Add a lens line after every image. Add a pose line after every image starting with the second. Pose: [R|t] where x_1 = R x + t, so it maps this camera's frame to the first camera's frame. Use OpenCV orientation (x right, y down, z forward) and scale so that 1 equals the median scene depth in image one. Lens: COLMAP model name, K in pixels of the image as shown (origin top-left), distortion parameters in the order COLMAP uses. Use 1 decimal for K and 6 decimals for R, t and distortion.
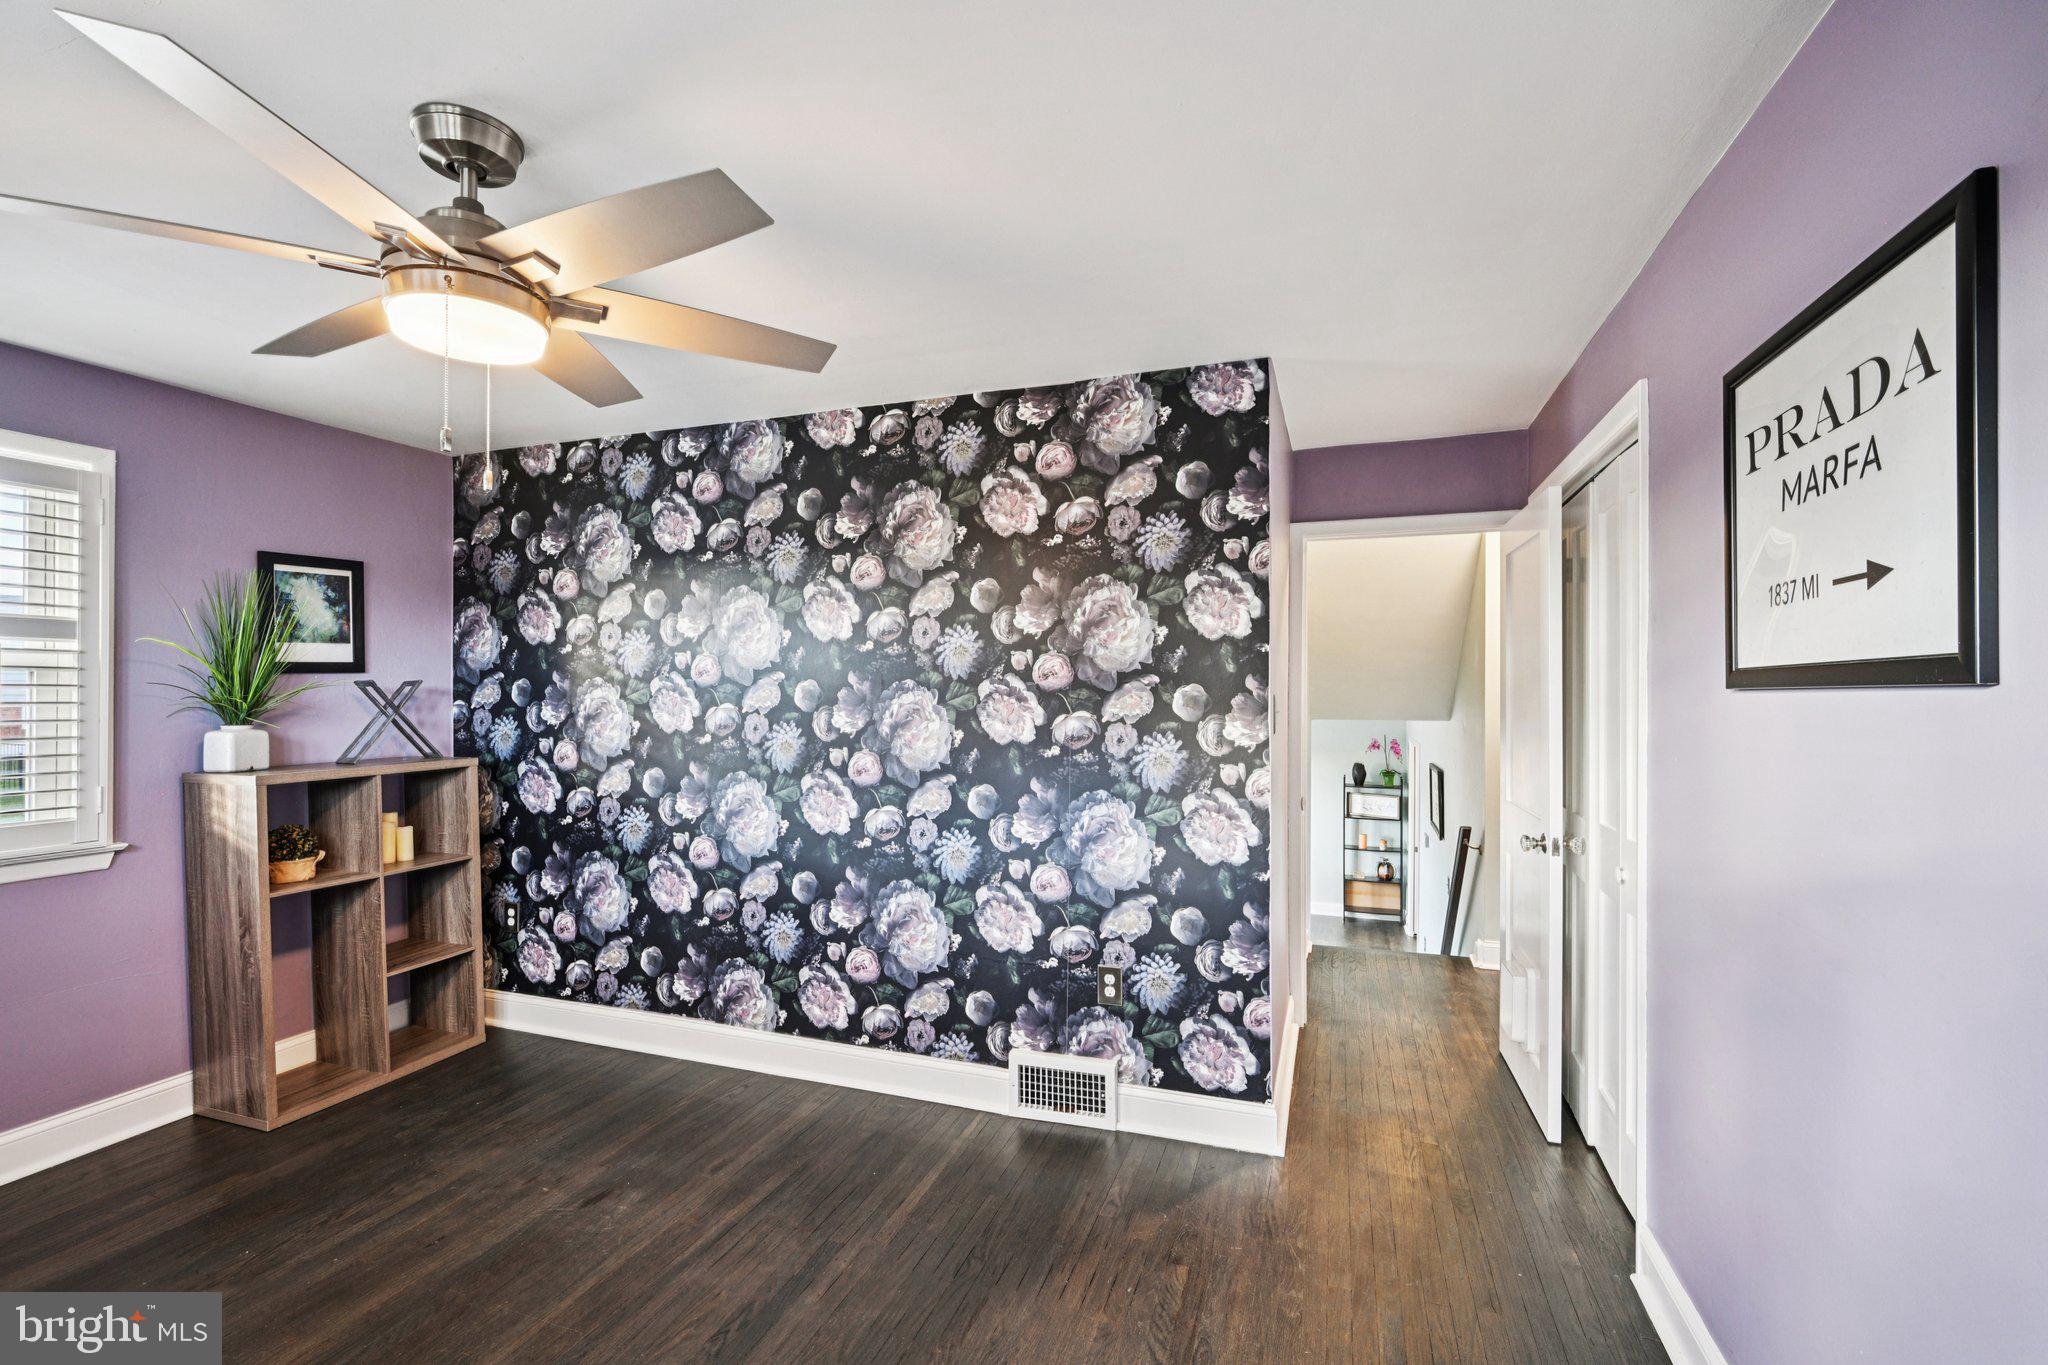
lens RADIAL K [[908.7, 0, 1016.9], [0, 908.7, 688.8], [0, 0, 1]] dist [0.002511, -0.000730]
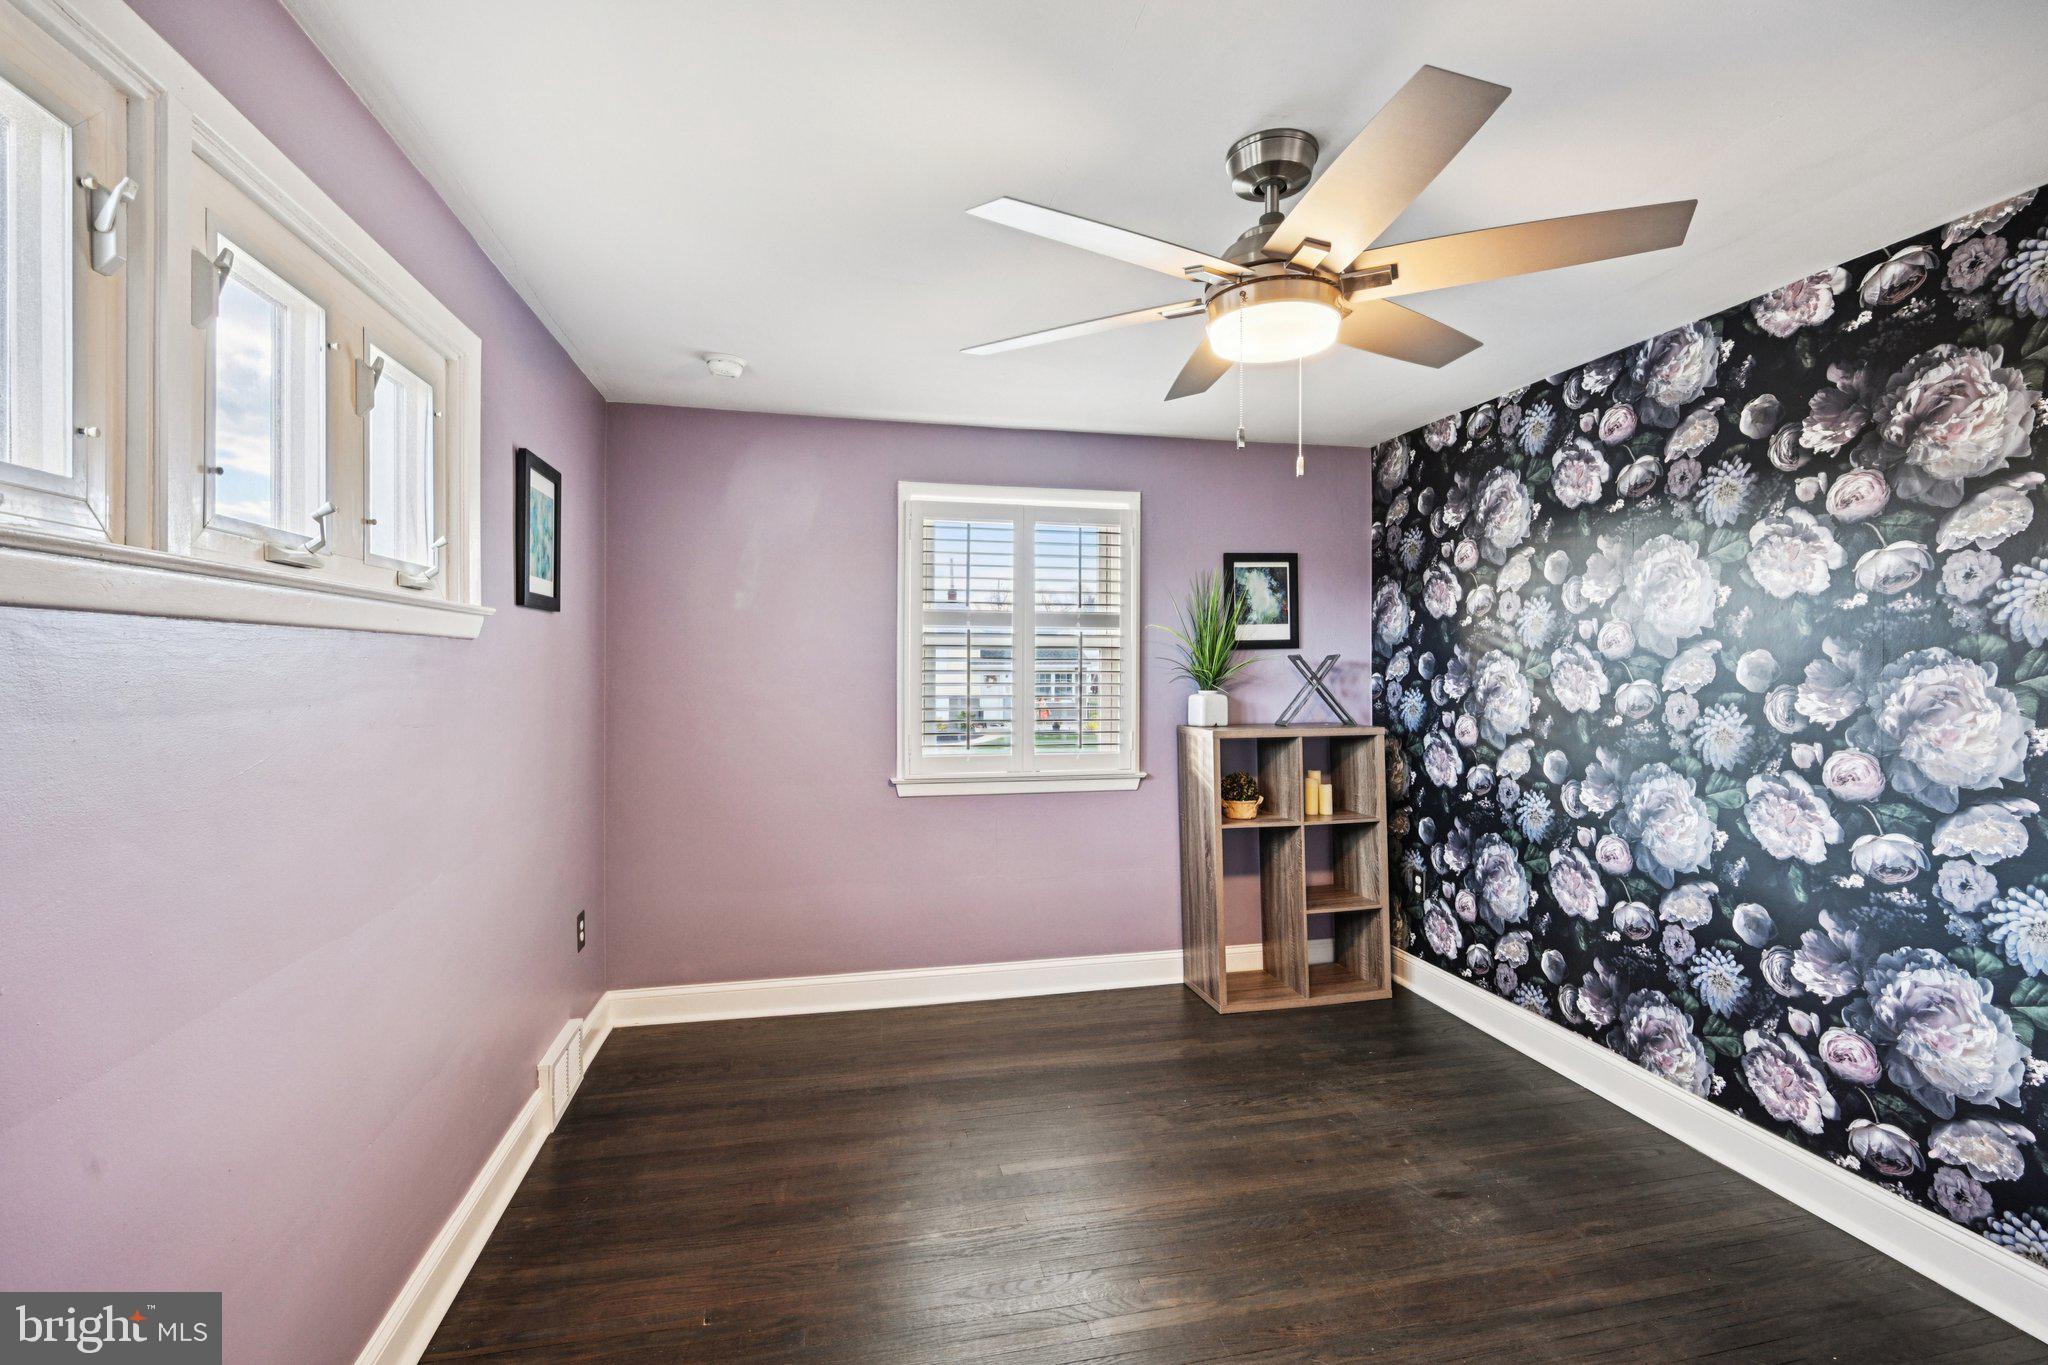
lens RADIAL K [[908.7, 0, 1026.3], [0, 908.7, 660.0], [0, 0, 1]] dist [0.002511, -0.000730]
pose [[0.539746, -0.002286, -0.841825, 0.082299], [-0.000103, 0.999996, -0.002782, 0.000601], [0.841828, 0.001588, 0.539744, 0.086376]]
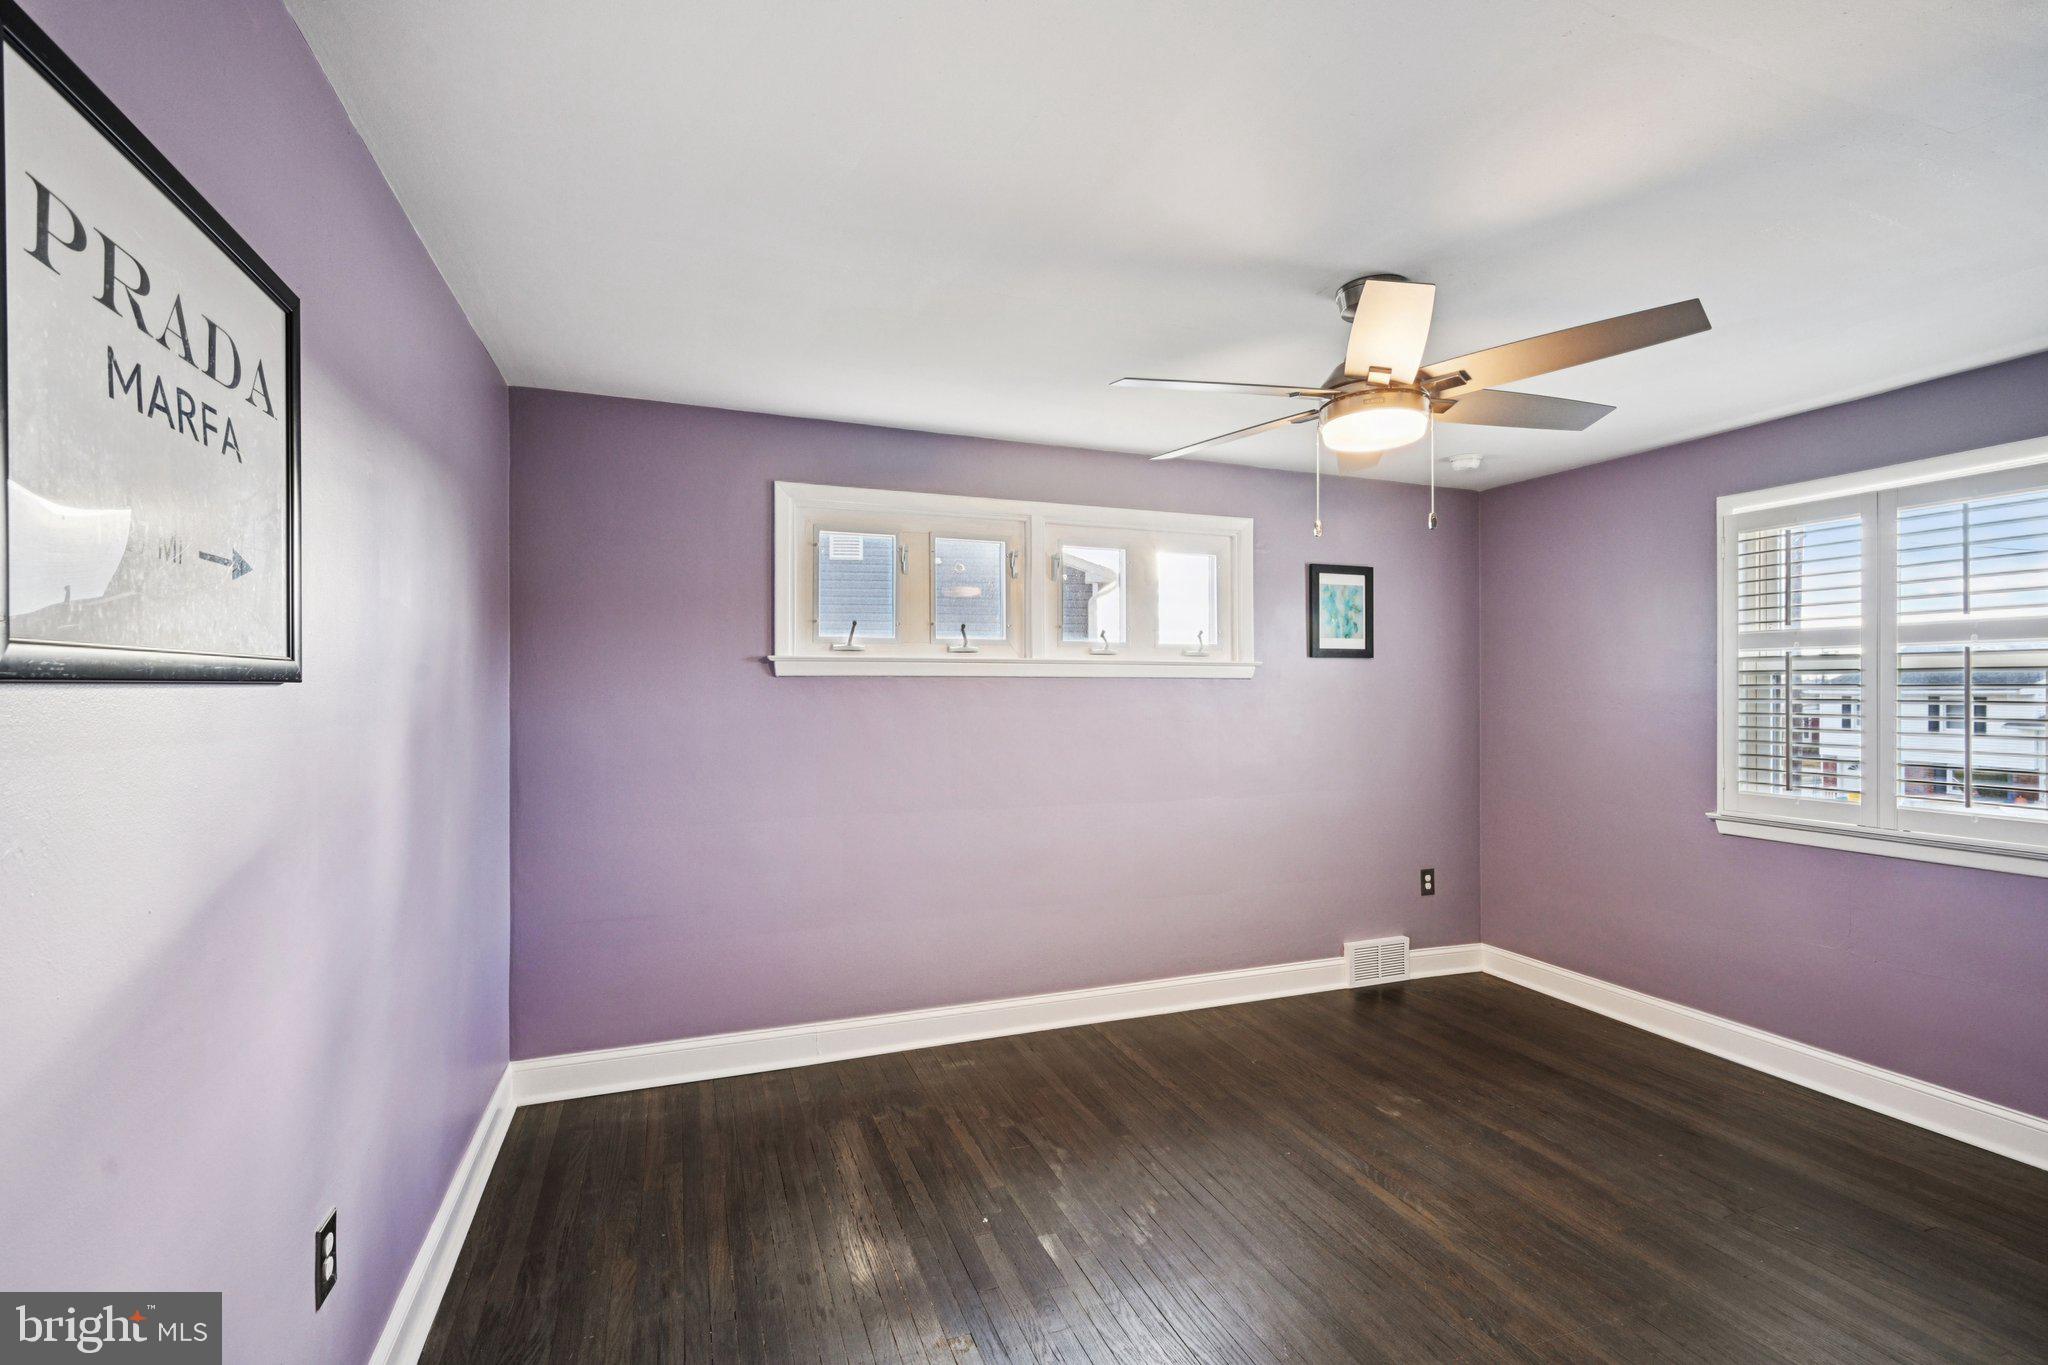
lens RADIAL K [[908.7, 0, 1014.9], [0, 908.7, 684.1], [0, 0, 1]] dist [0.002511, -0.000730]
pose [[-0.765623, -0.007188, -0.643250, 0.370527], [-0.001214, 0.999952, -0.009729, 0.004832], [0.643289, -0.006668, -0.765595, 0.884931]]
